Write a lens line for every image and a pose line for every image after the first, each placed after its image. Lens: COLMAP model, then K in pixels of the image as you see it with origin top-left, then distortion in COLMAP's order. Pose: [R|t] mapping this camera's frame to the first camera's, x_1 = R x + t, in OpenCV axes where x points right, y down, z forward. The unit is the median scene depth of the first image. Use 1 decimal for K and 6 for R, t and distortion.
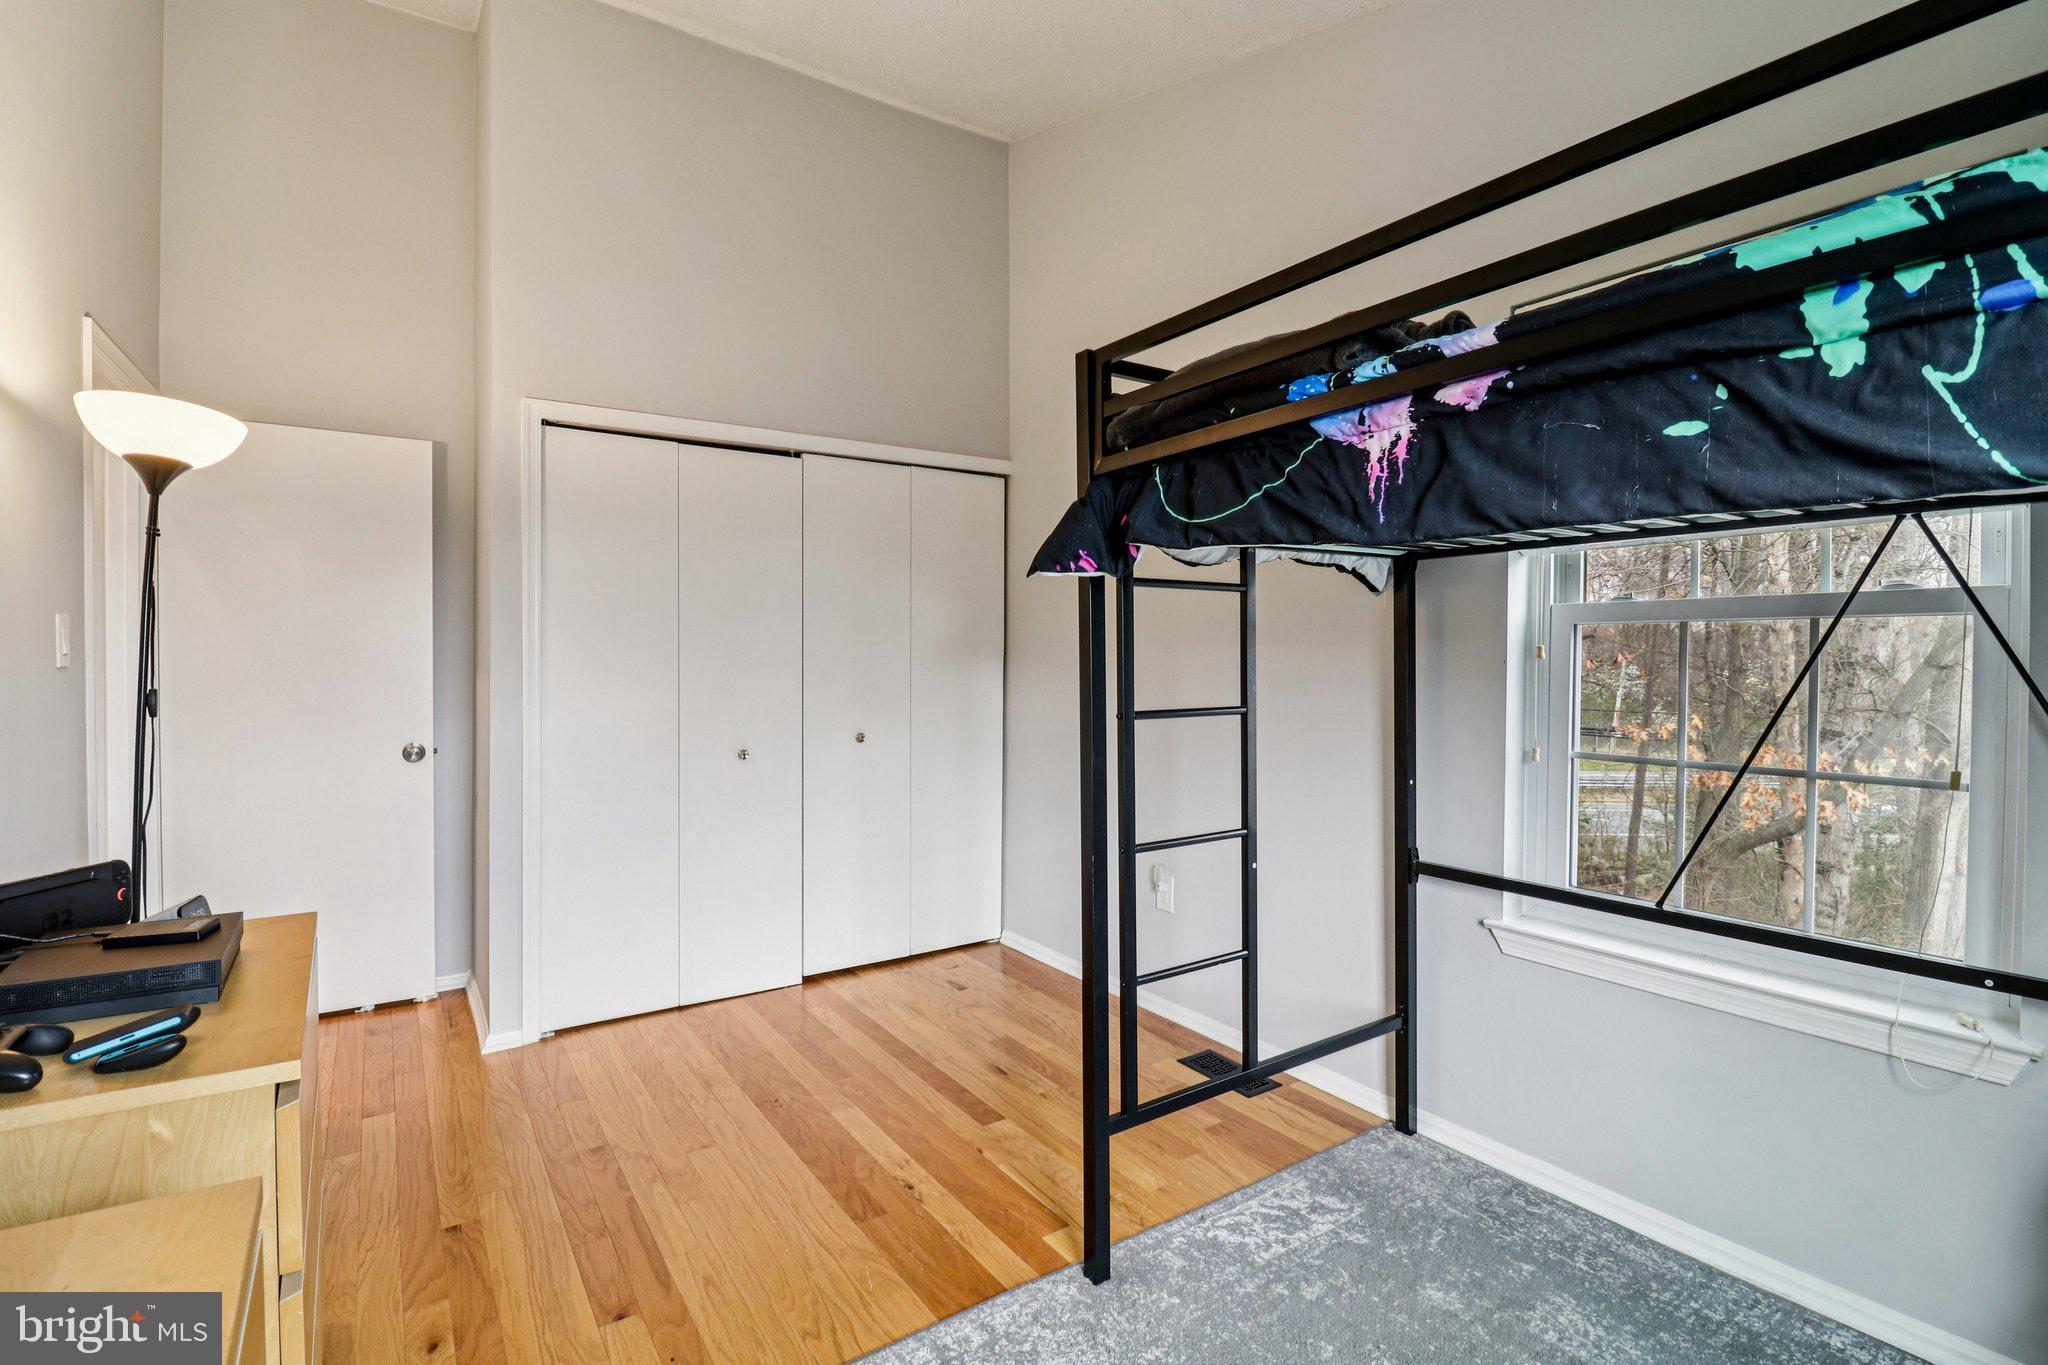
lens RADIAL K [[958.0, 0, 1011.3], [0, 958.0, 655.2], [0, 0, 1]] dist [0.000869, -0.015295]
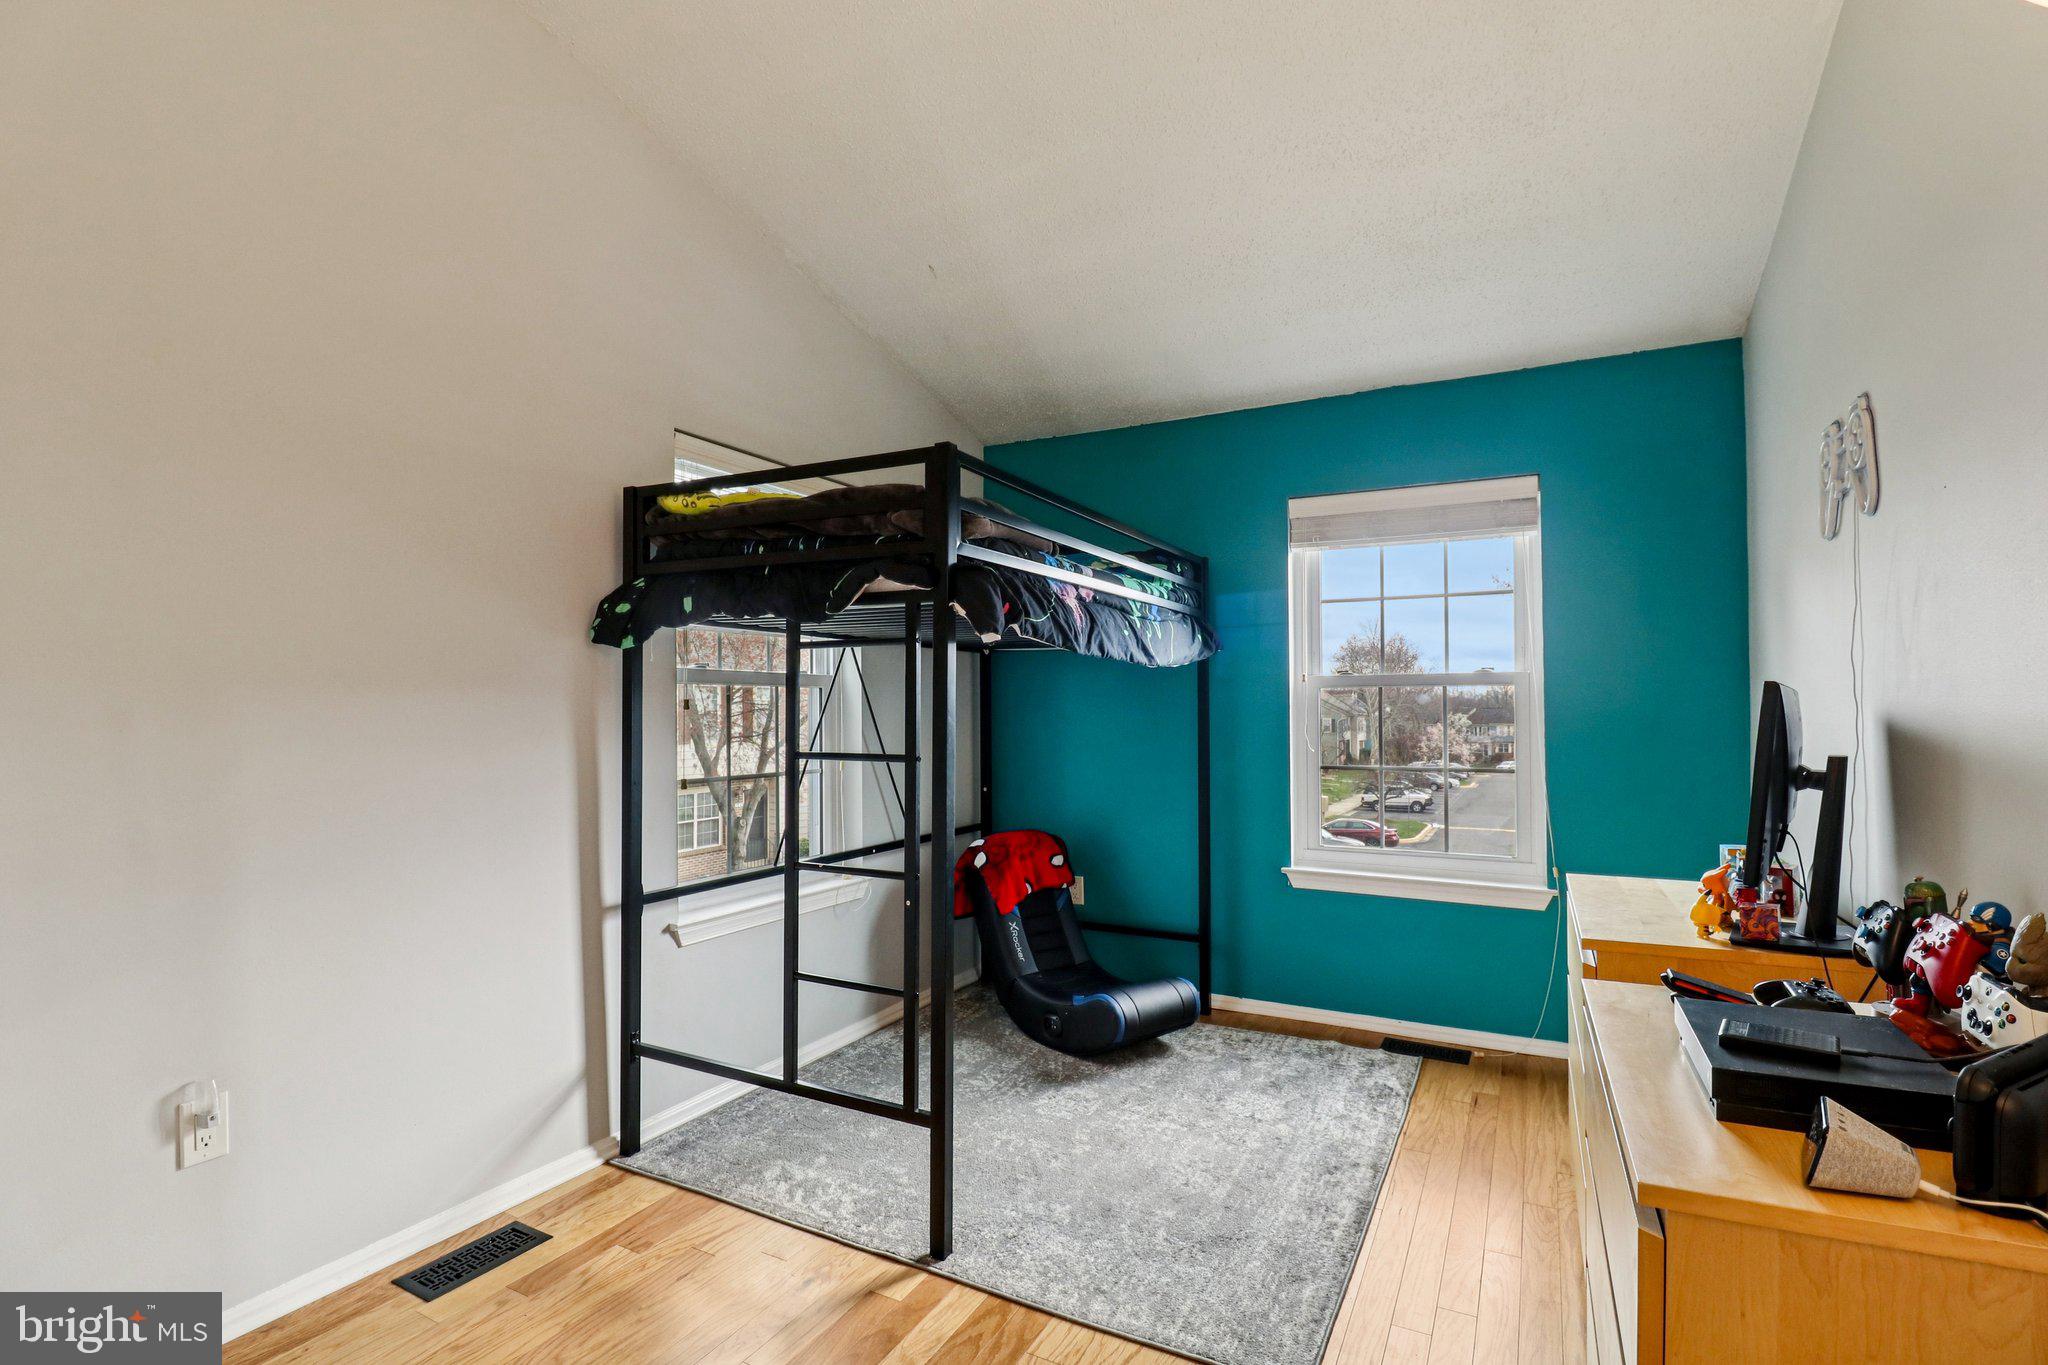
lens RADIAL K [[974.3, 0, 1019.3], [0, 974.3, 702.3], [0, 0, 1]] dist [0.002130, -0.014716]
pose [[-0.469308, 0.003521, 0.883027, -0.874558], [0.001881, 0.999994, -0.002987, -0.003821], [-0.883032, 0.000259, -0.469312, 1.301753]]
